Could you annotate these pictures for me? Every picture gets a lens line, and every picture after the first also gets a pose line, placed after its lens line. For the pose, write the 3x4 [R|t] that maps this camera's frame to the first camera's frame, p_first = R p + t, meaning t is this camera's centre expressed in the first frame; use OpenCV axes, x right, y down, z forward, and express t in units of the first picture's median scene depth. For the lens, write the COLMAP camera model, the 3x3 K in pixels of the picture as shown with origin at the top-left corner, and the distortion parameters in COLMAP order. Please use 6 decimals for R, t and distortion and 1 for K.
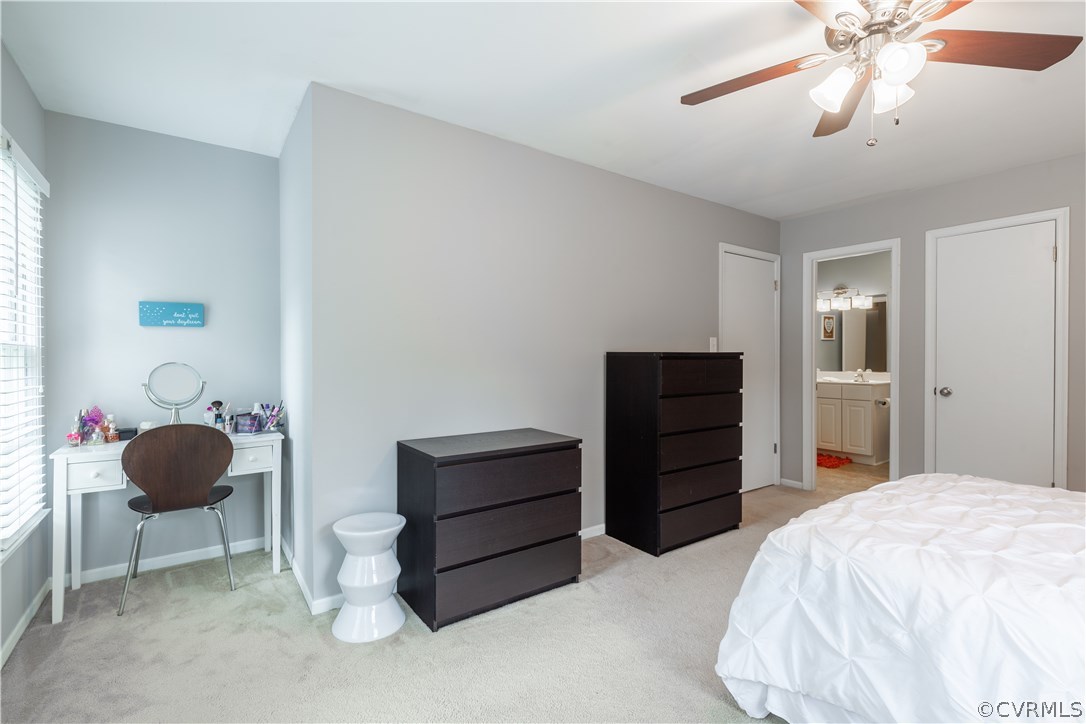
lens RADIAL K [[494.5, 0, 556.5], [0, 494.5, 367.5], [0, 0, 1]] dist [0.000769, -0.000025]
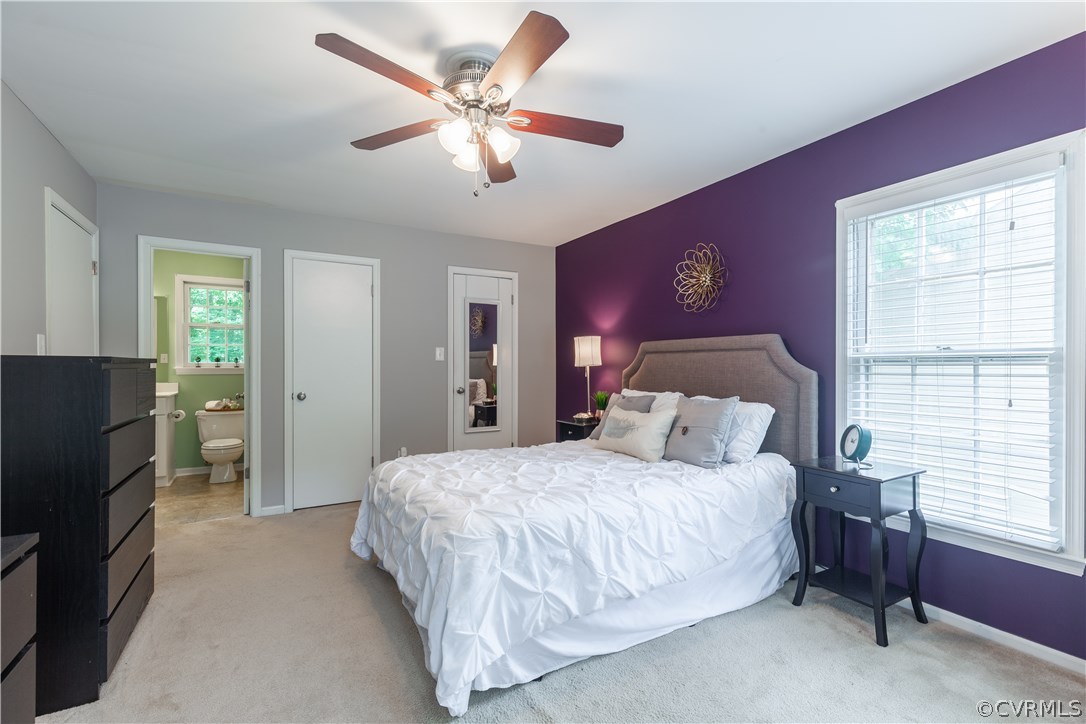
lens RADIAL K [[494.5, 0, 556.5], [0, 494.5, 367.5], [0, 0, 1]] dist [0.000769, -0.000025]
pose [[0.100516, -0.002995, 0.994931, -0.628591], [0.021927, 0.999759, 0.000795, -0.010812], [-0.994694, 0.021736, 0.100558, 0.715974]]
